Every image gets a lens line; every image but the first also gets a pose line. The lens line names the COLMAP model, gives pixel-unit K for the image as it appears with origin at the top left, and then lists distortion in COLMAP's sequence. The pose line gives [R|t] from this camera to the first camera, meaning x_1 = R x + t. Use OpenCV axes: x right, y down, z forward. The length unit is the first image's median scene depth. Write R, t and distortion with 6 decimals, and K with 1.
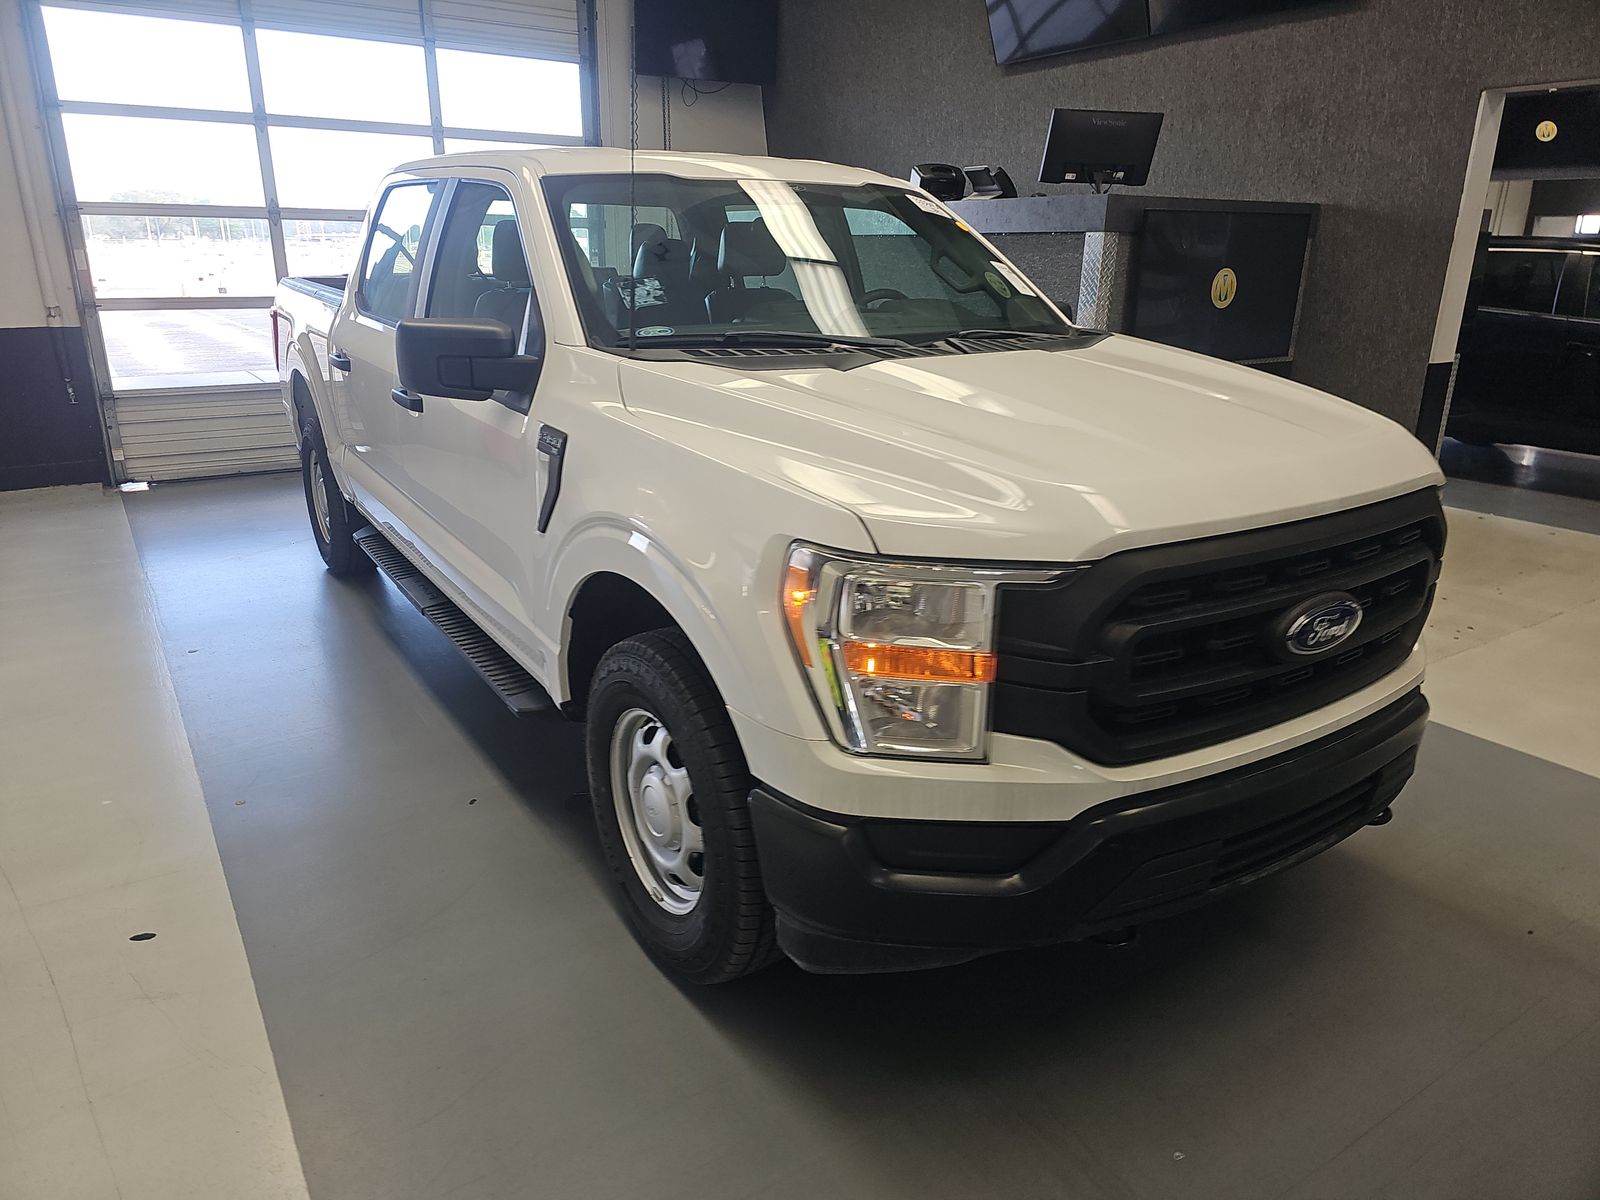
lens RADIAL K [[1056.5, 0, 796.2], [0, 1056.5, 602.5], [0, 0, 1]] dist [0.036383, -0.038977]
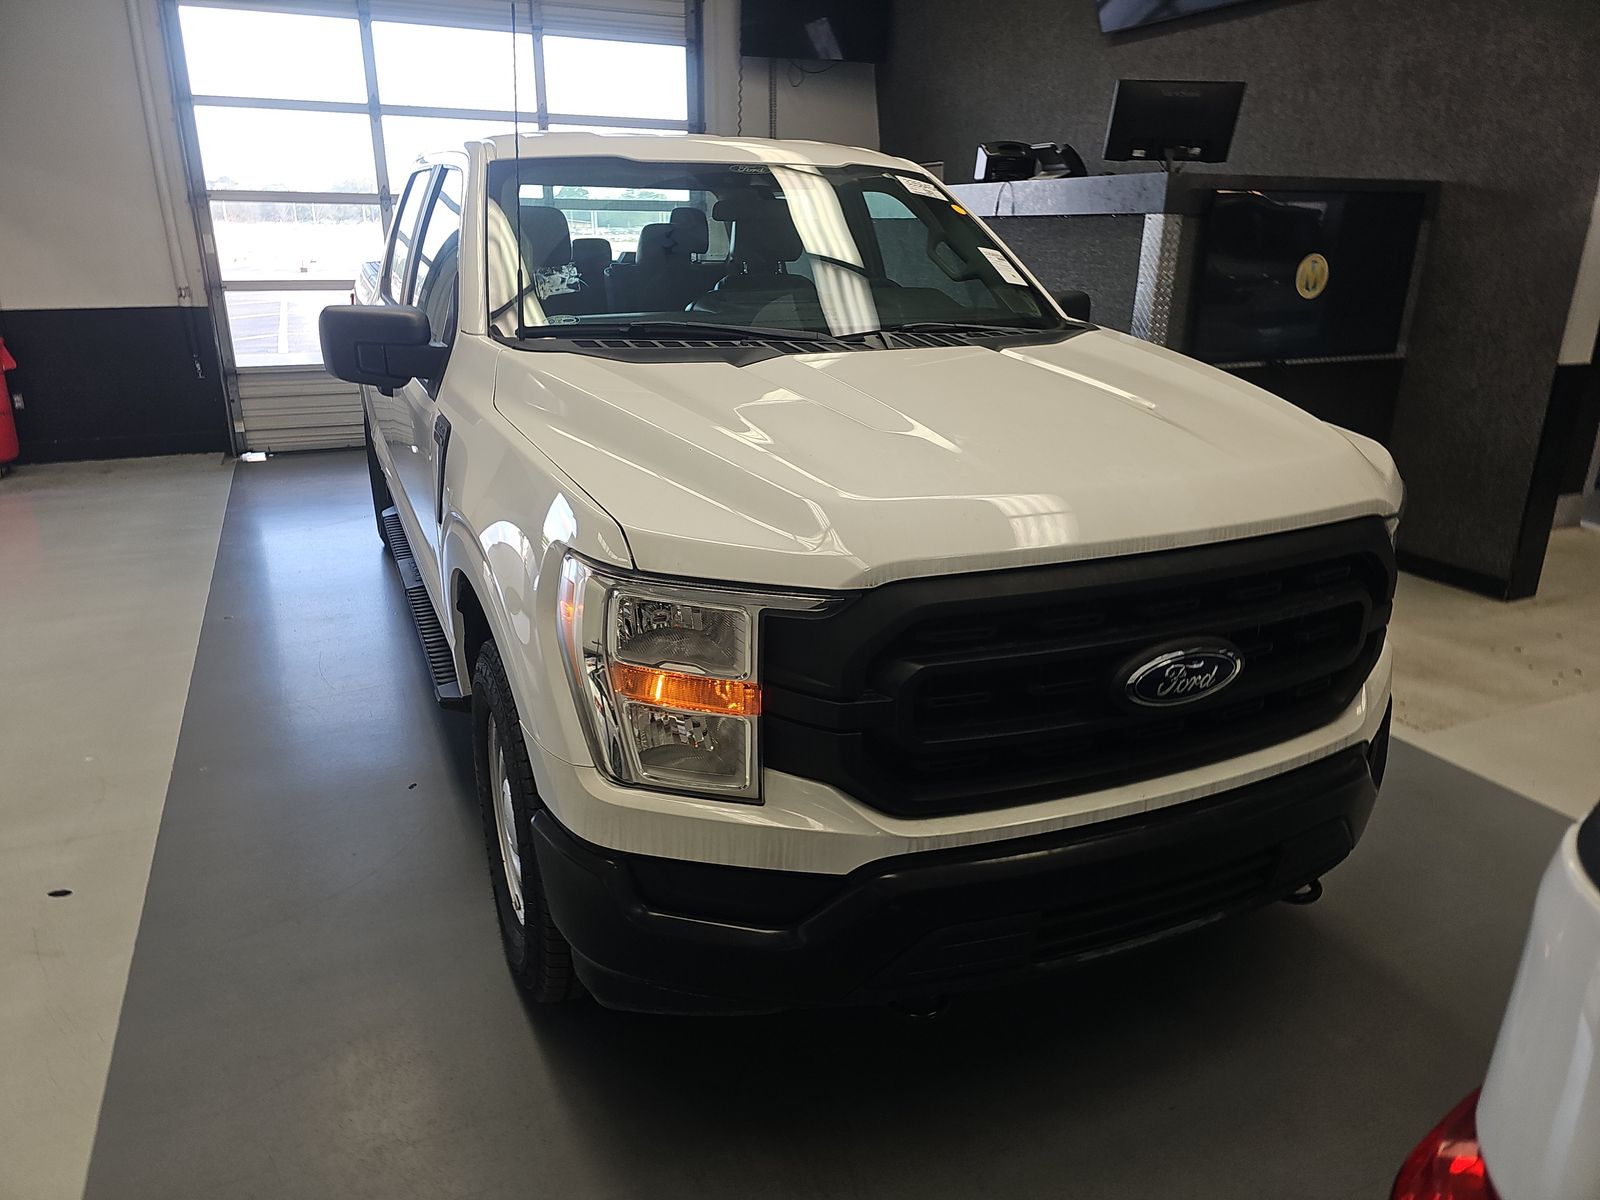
lens RADIAL K [[1056.5, 0, 796.3], [0, 1056.5, 599.9], [0, 0, 1]] dist [0.036383, -0.038977]
pose [[0.986172, 0.052994, -0.157023, 0.138096], [-0.051032, 0.998561, 0.016506, -0.016070], [0.157672, -0.008265, 0.987457, 0.043549]]
